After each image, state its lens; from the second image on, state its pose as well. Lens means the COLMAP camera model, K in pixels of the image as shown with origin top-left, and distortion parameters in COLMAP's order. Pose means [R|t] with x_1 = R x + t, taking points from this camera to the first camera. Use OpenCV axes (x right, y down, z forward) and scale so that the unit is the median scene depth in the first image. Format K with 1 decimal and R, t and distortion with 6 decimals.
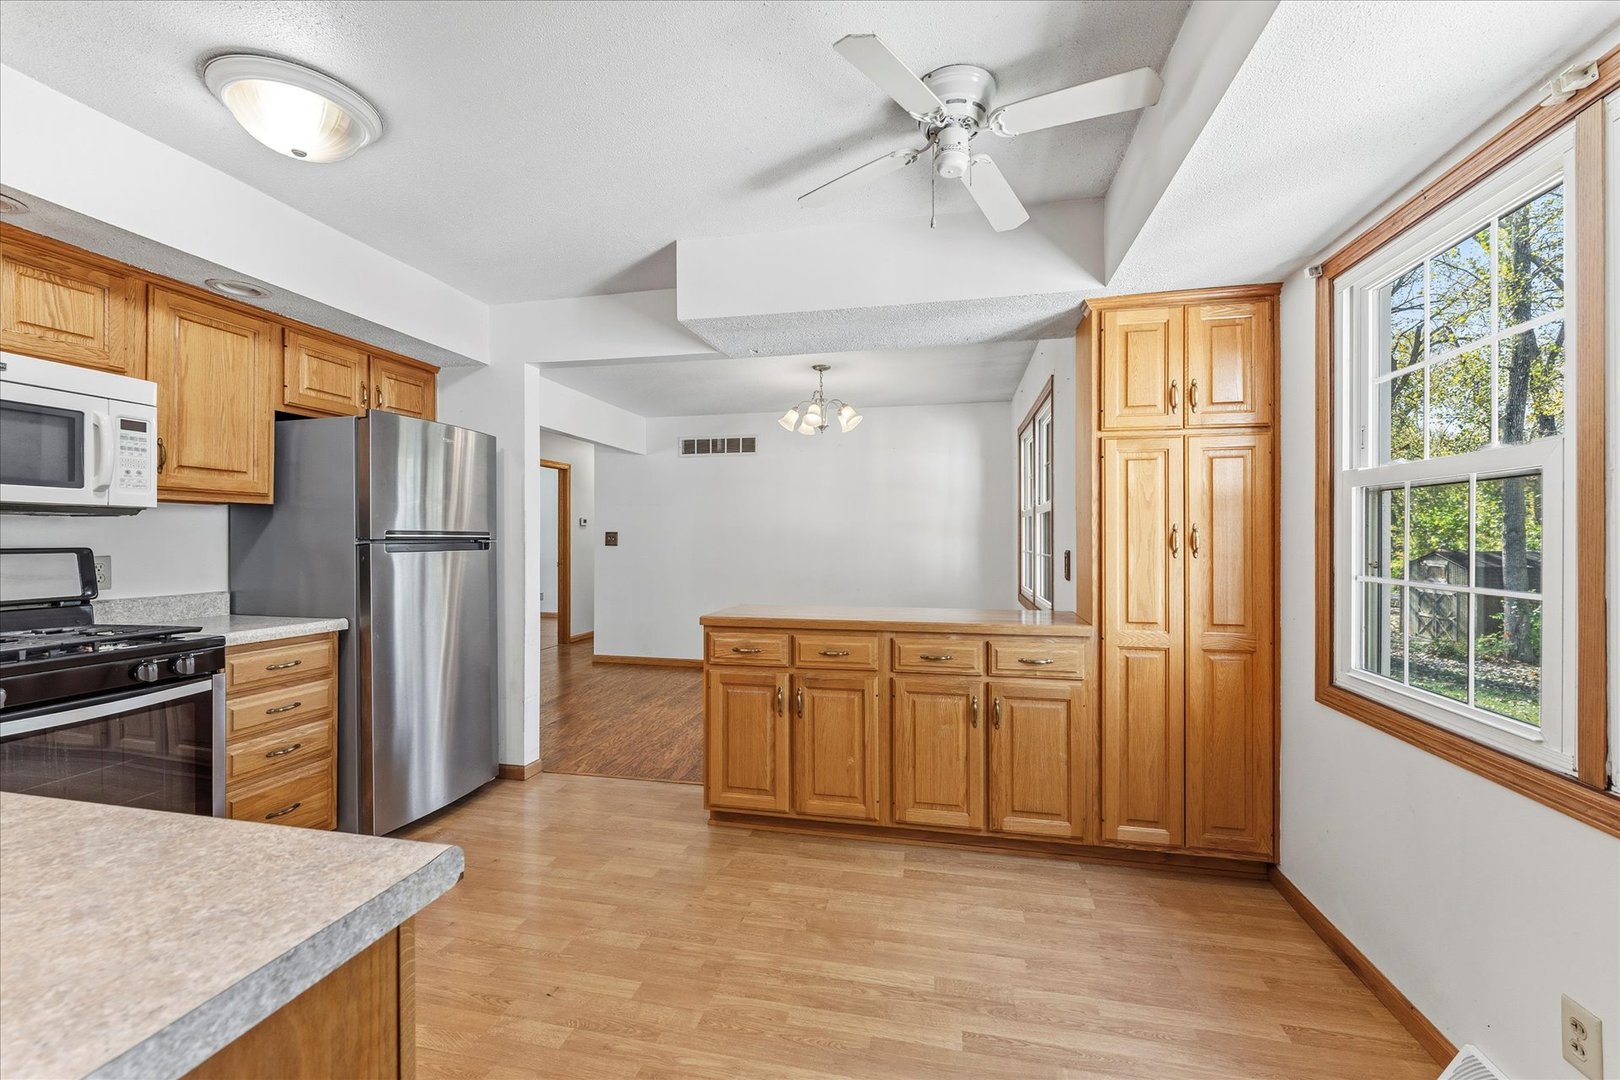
lens RADIAL K [[651.2, 0, 810.0], [0, 651.2, 540.0], [0, 0, 1]] dist [-0.002174, -0.000441]
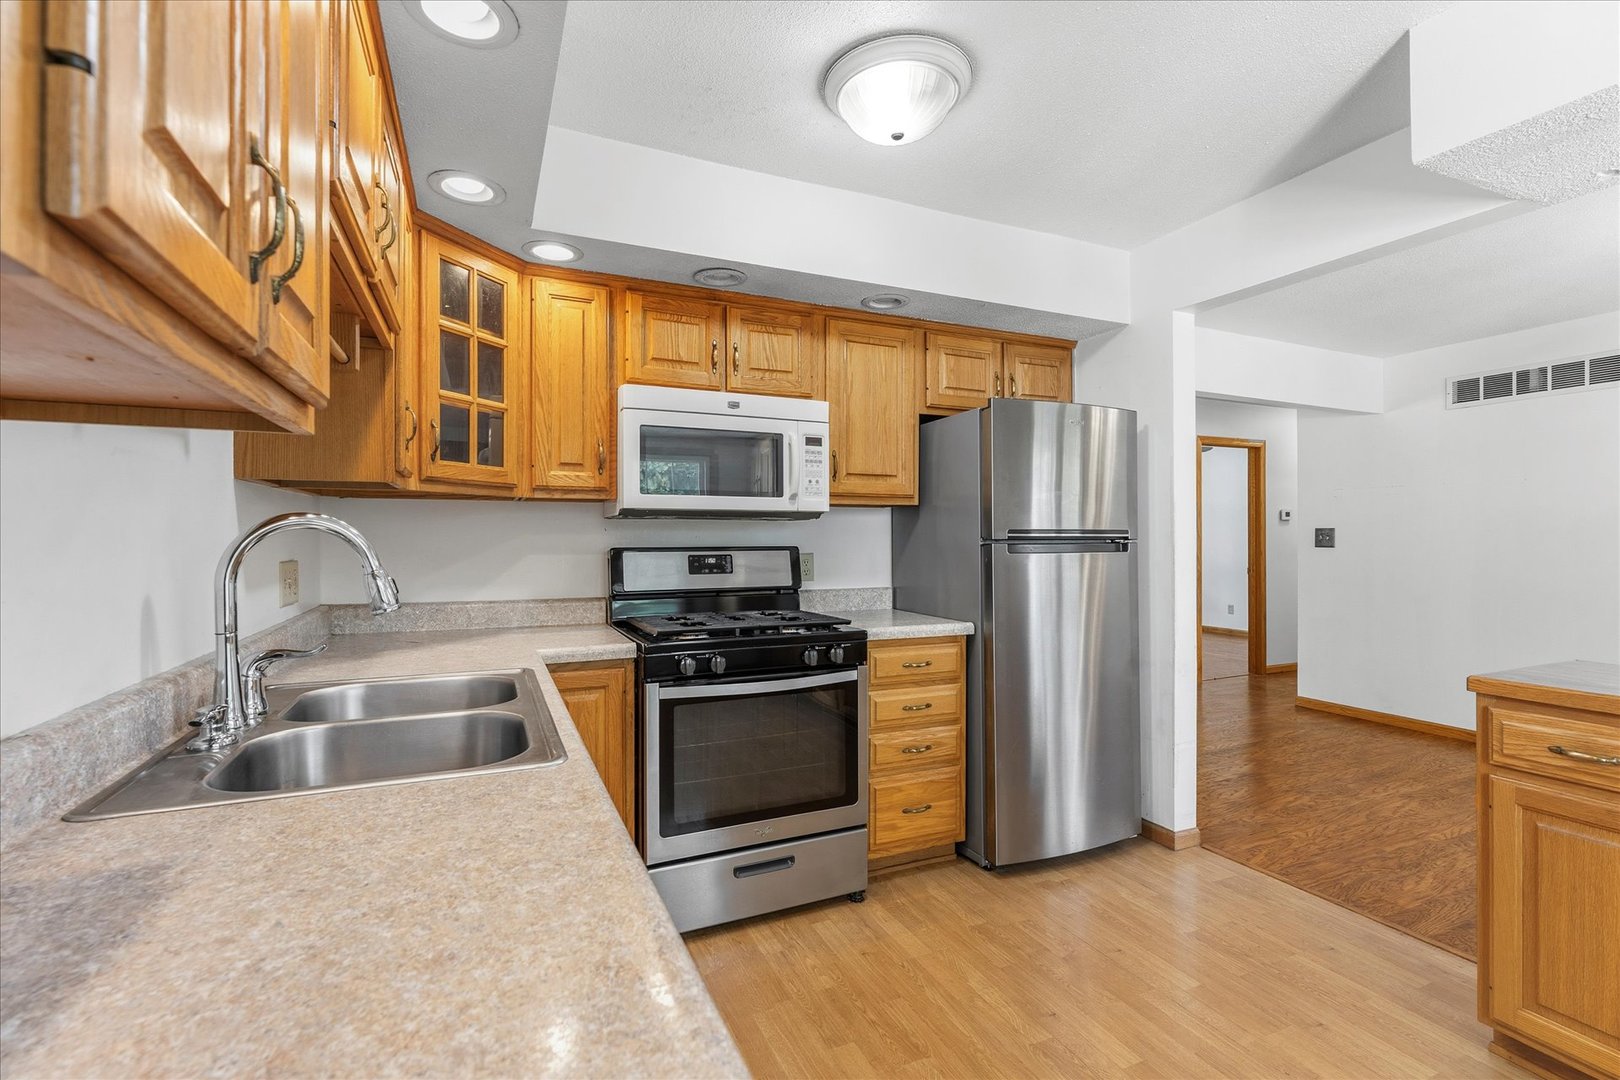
lens RADIAL K [[731.0, 0, 807.7], [0, 731.0, 537.8], [0, 0, 1]] dist [0.000568, -0.000339]
pose [[0.597461, -0.002690, -0.801894, -0.002240], [0.001217, 0.999996, -0.002448, -0.000576], [0.801897, 0.000487, 0.597462, 0.166360]]
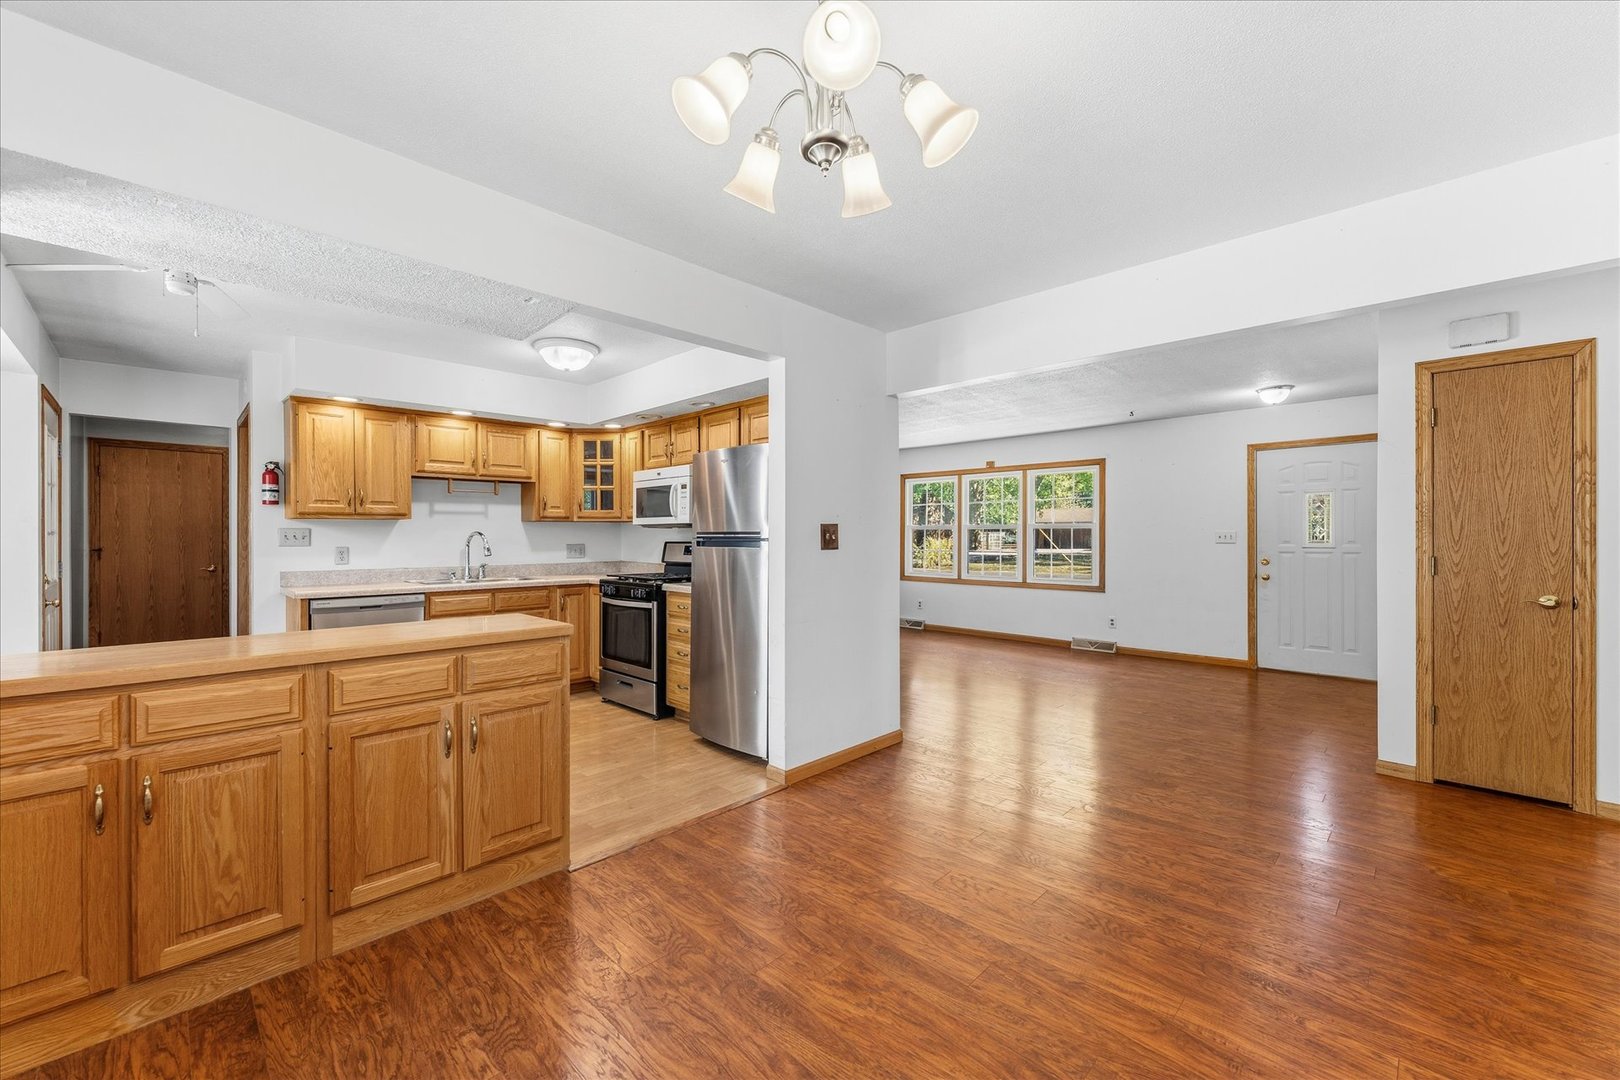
lens RADIAL K [[642.2, 0, 810.0], [0, 642.2, 540.0], [0, 0, 1]] dist [0.000731, 0.000250]
pose [[-0.532788, -0.000026, -0.846249, 0.456341], [-0.003317, 0.999992, 0.002058, 0.000188], [0.846242, 0.003904, -0.532784, 1.984314]]
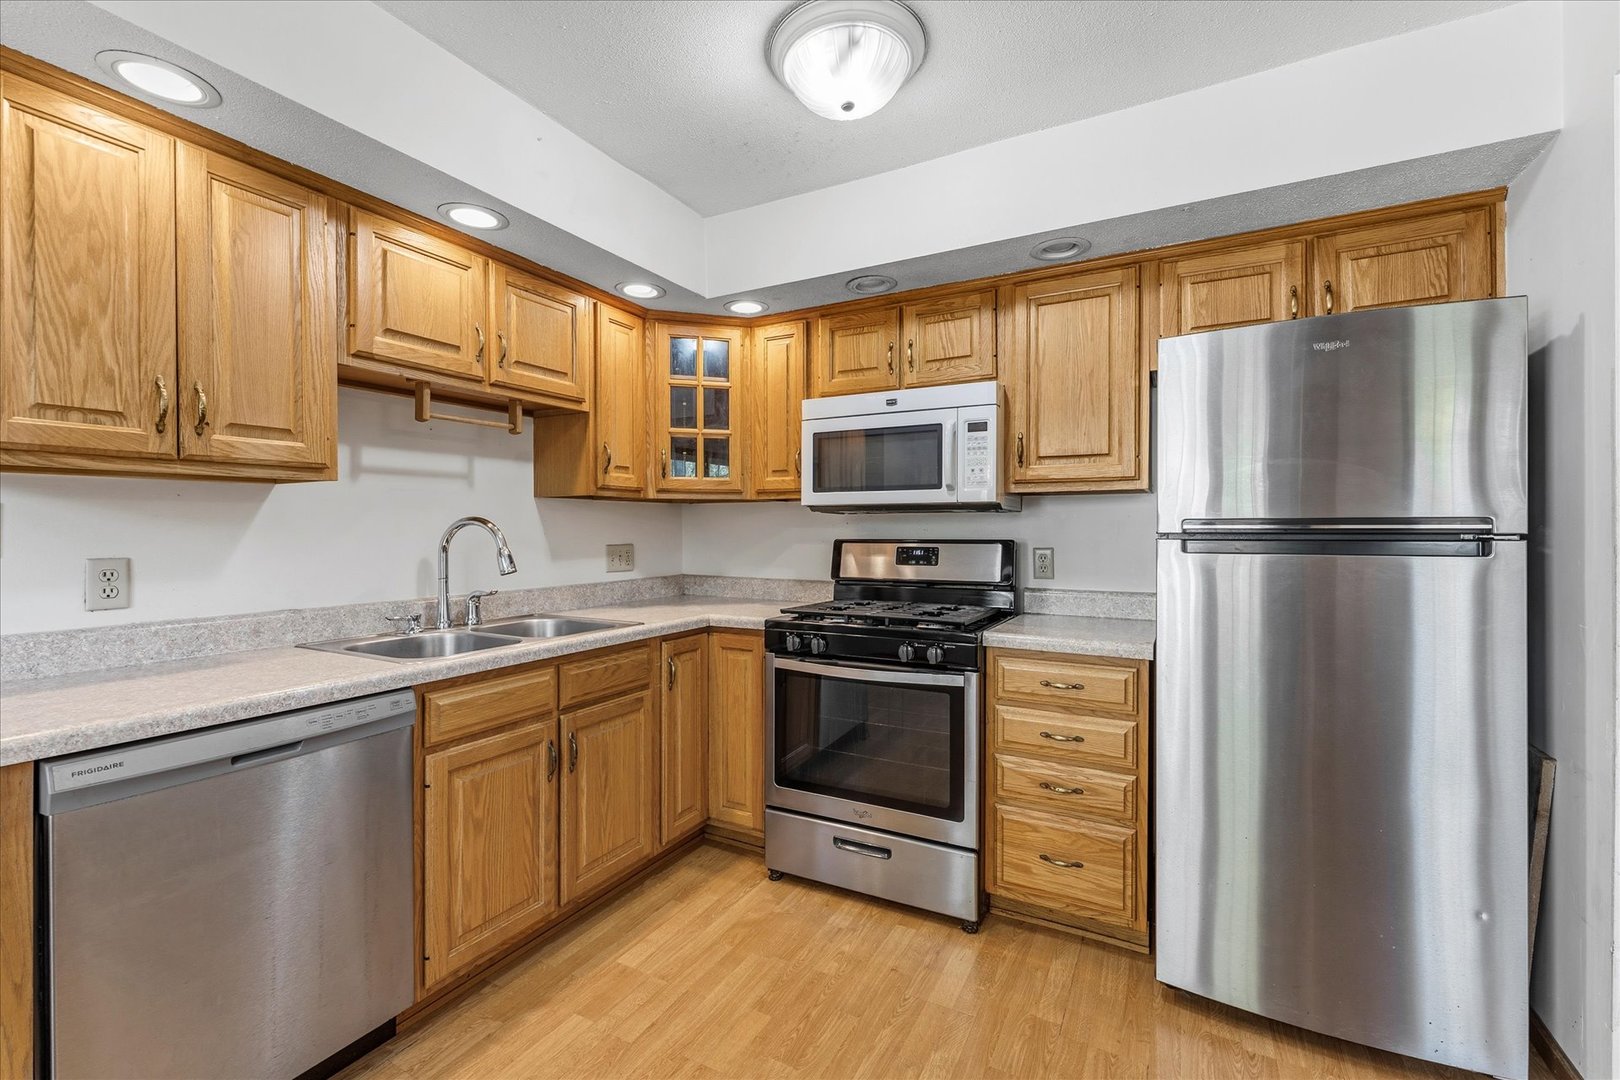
lens RADIAL K [[691.7, 0, 814.6], [0, 691.7, 533.5], [0, 0, 1]] dist [-0.000742, -0.000357]
pose [[-0.274029, -0.001081, -0.961721, 0.105714], [-0.003421, 0.999994, -0.000150, 0.001729], [0.961715, 0.003249, -0.274031, 0.827680]]
